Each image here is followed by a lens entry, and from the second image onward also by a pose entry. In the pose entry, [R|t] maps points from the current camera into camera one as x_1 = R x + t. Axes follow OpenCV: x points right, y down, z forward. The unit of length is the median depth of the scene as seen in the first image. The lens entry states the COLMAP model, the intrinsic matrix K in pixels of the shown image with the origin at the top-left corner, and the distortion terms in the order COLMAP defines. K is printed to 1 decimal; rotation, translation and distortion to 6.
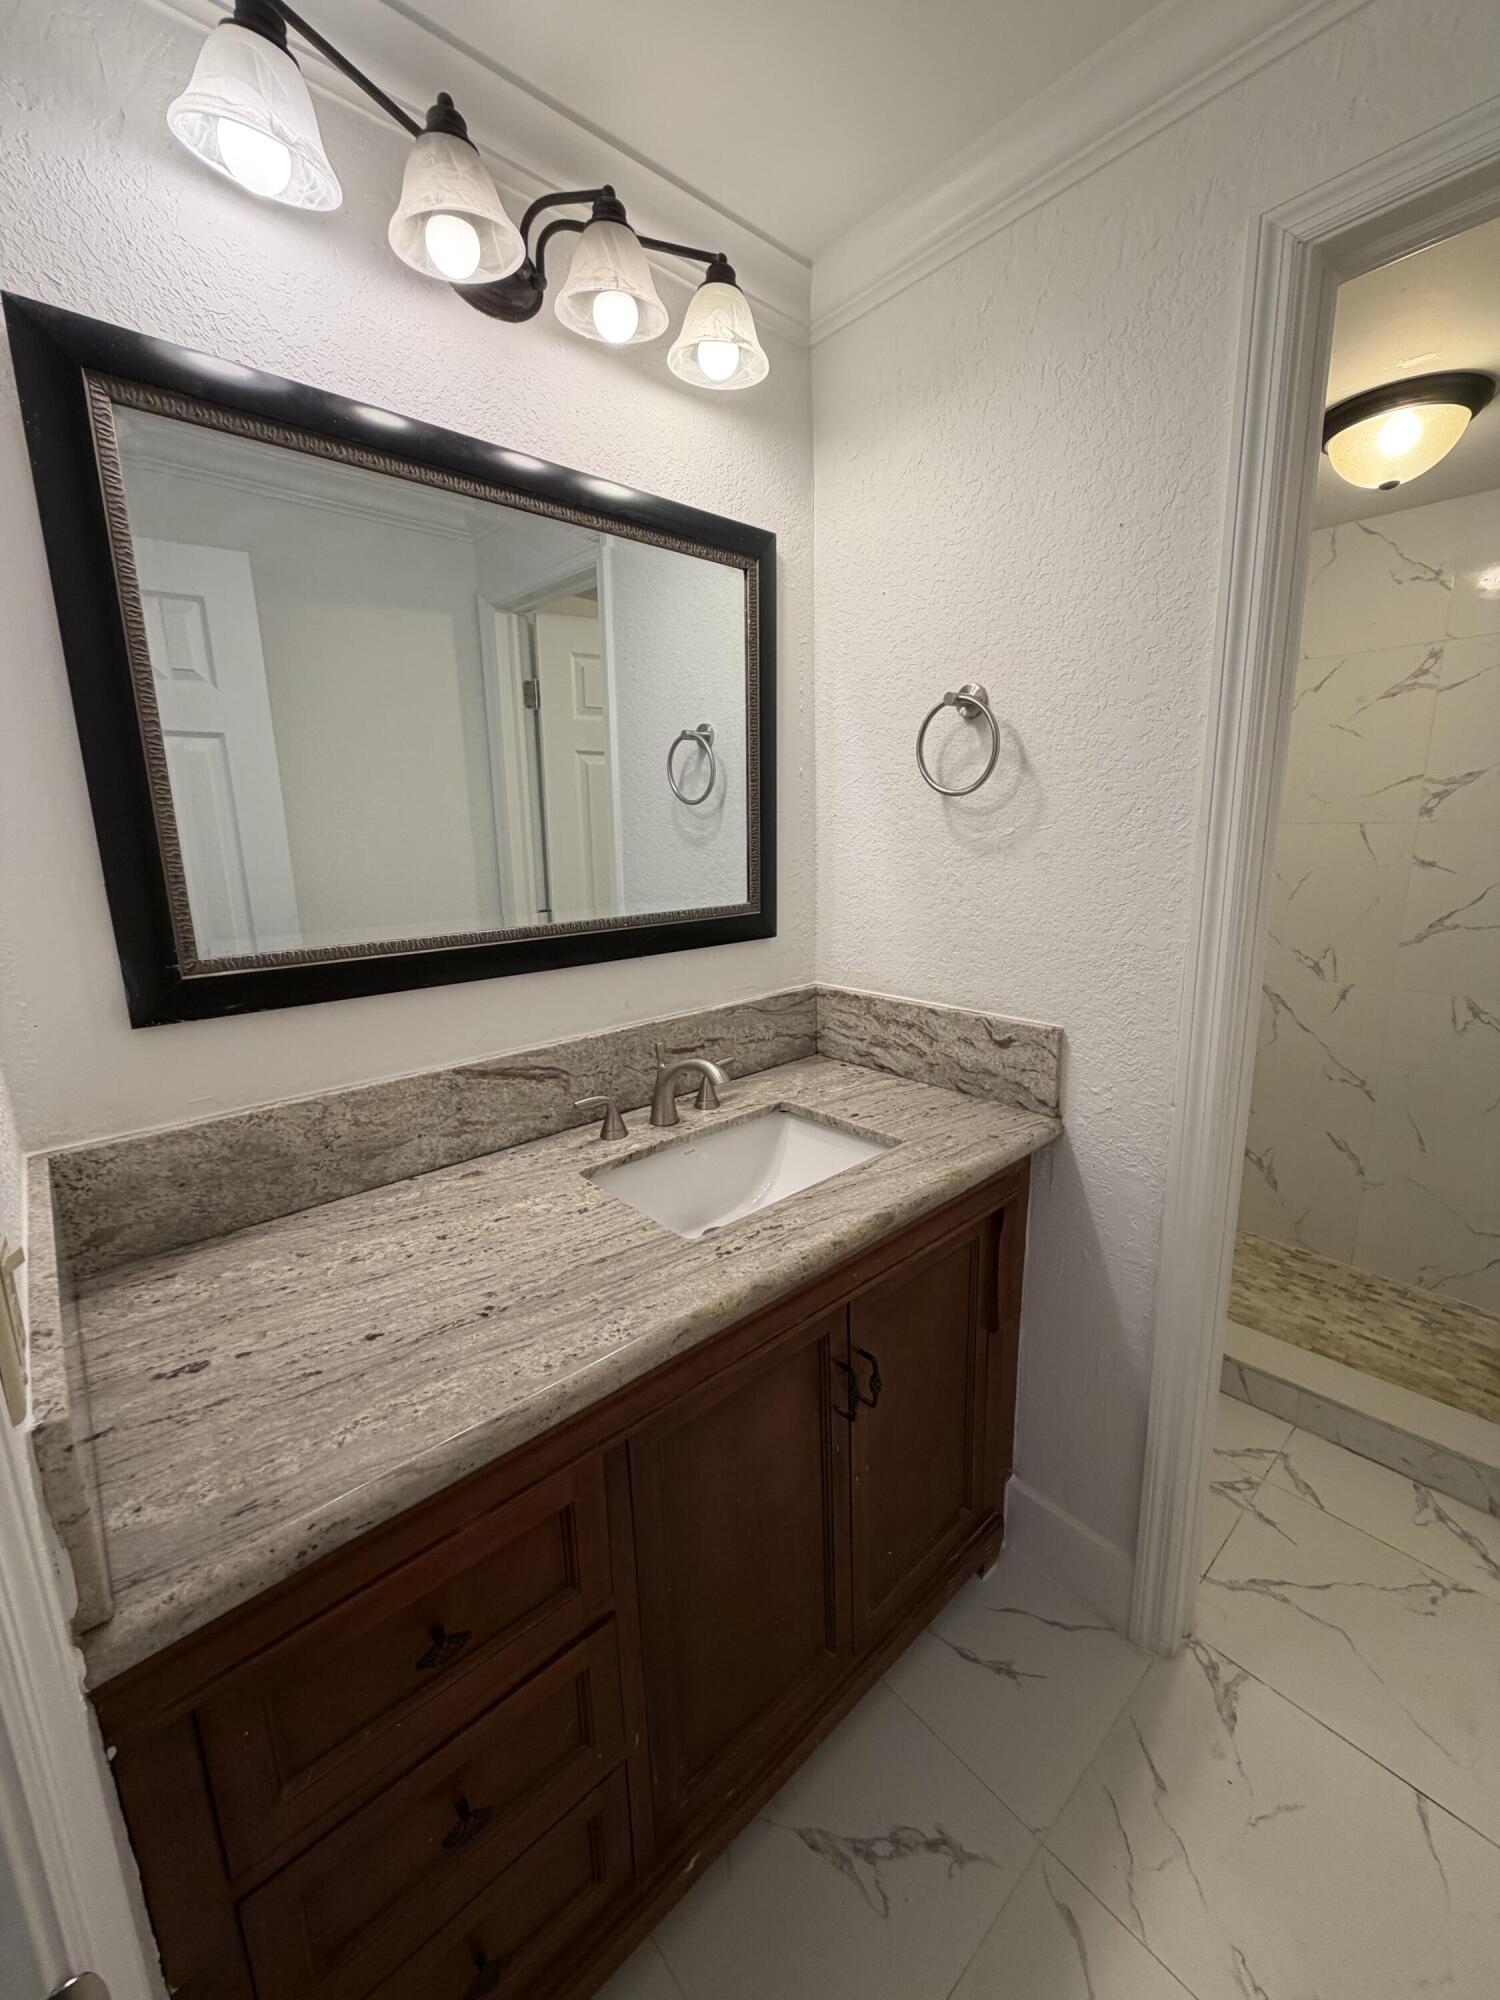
lens RADIAL K [[798.6, 0, 753.9], [0, 798.6, 995.0], [0, 0, 1]] dist [-0.001240, 0.000483]
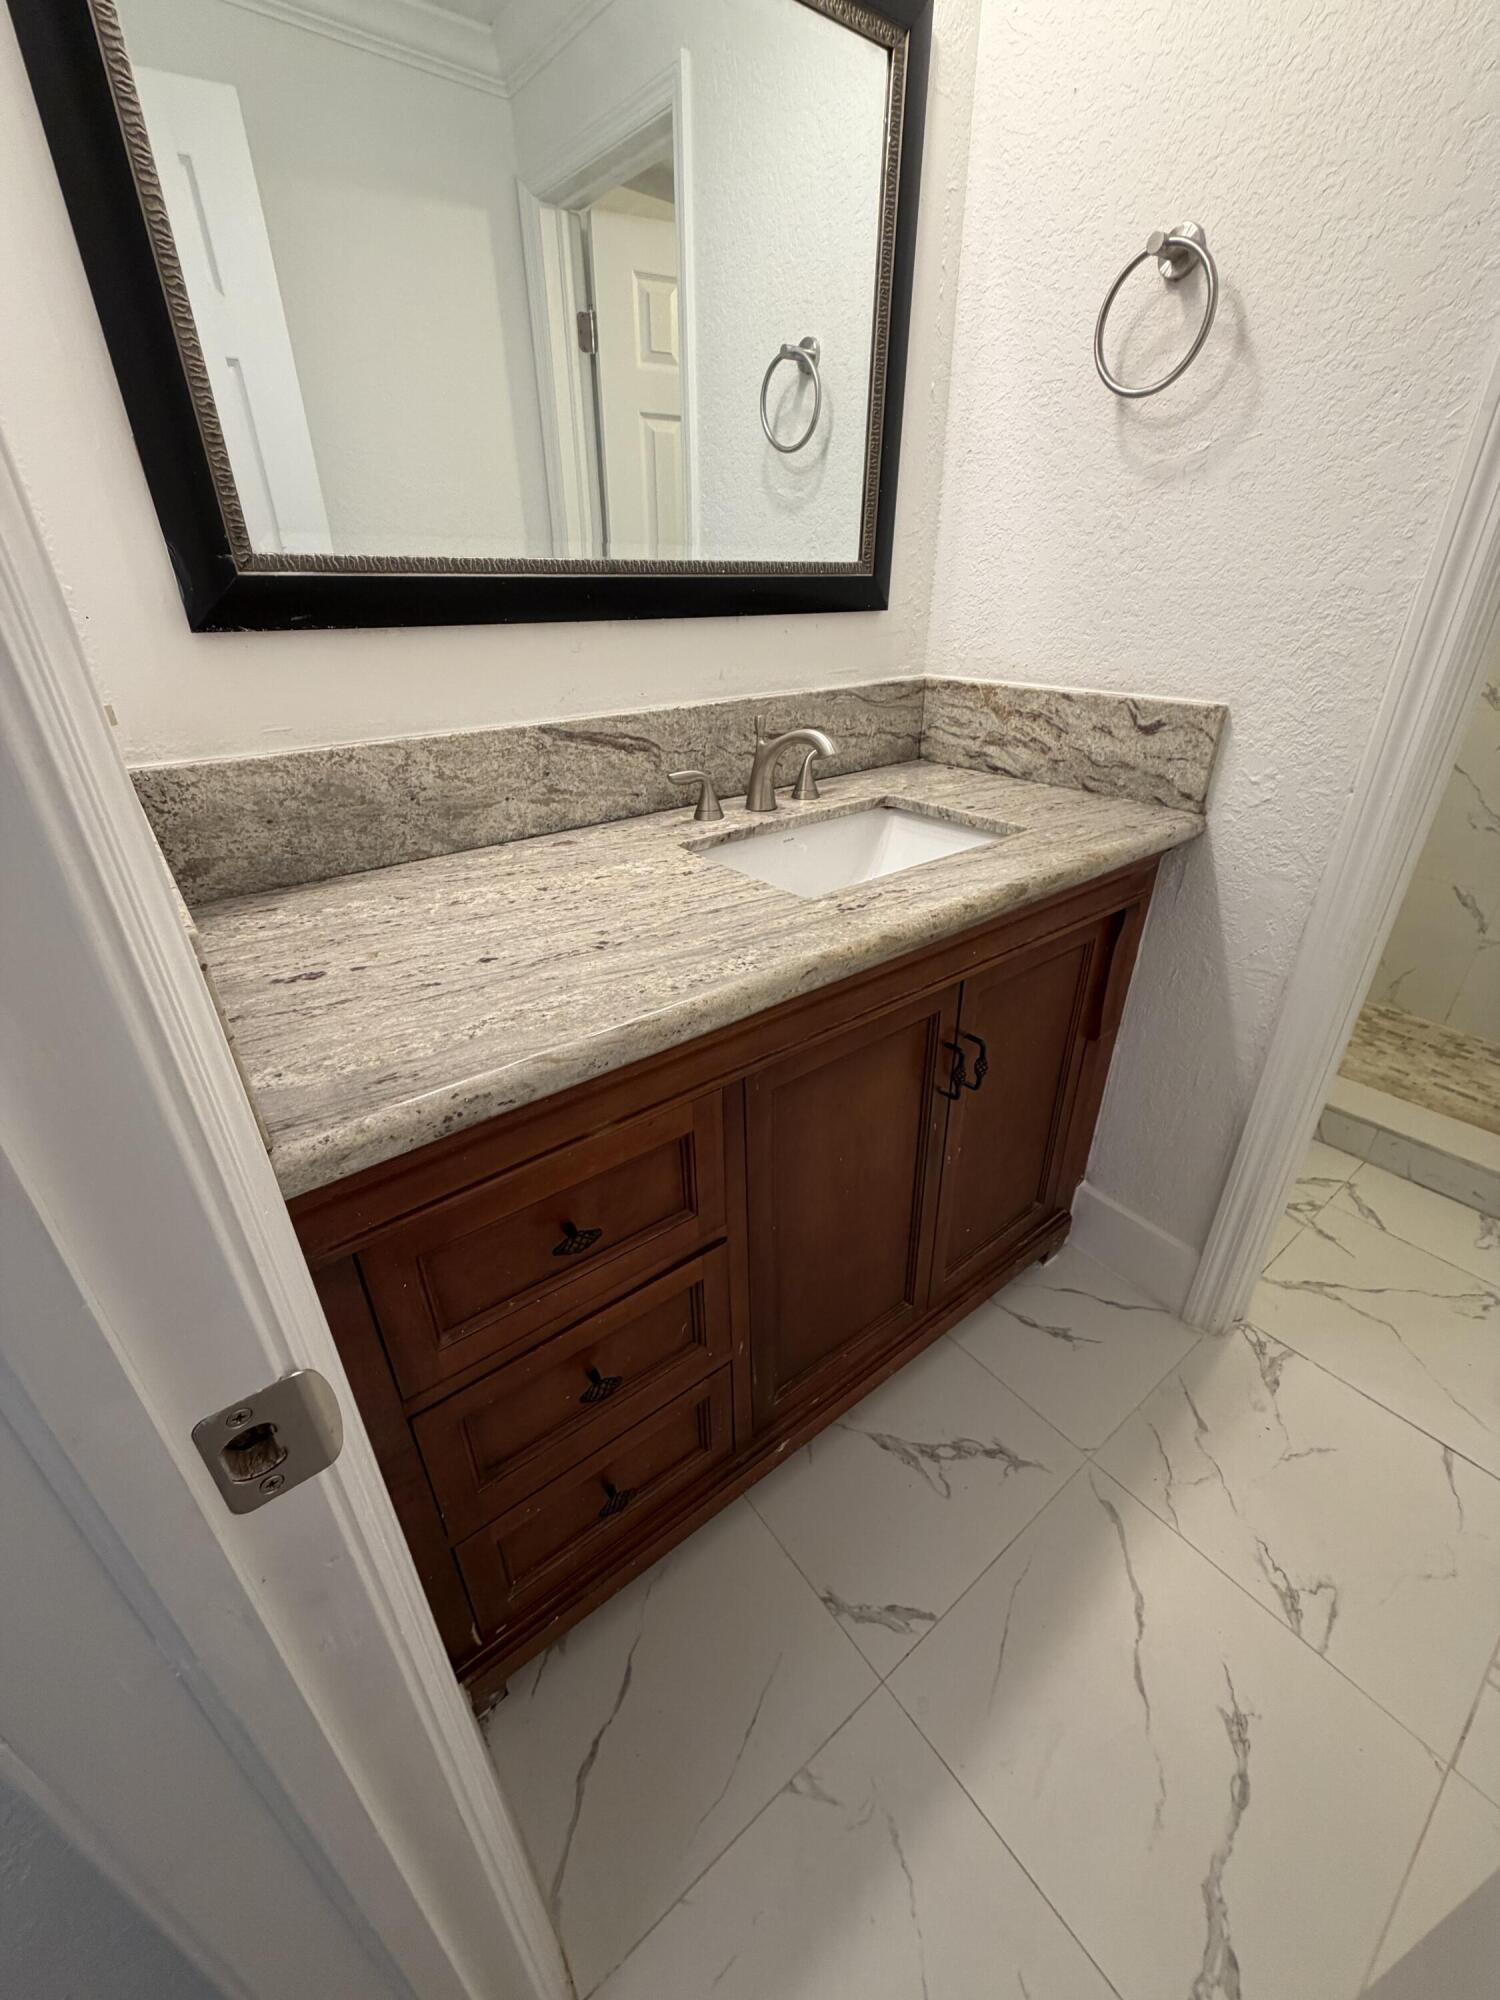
lens RADIAL K [[798.6, 0, 753.8], [0, 798.6, 997.0], [0, 0, 1]] dist [-0.001240, 0.000483]
pose [[0.997756, 0.042582, -0.051677, -0.067334], [-0.027212, 0.963001, 0.268120, 0.128681], [0.061182, -0.266112, 0.961999, 0.055528]]
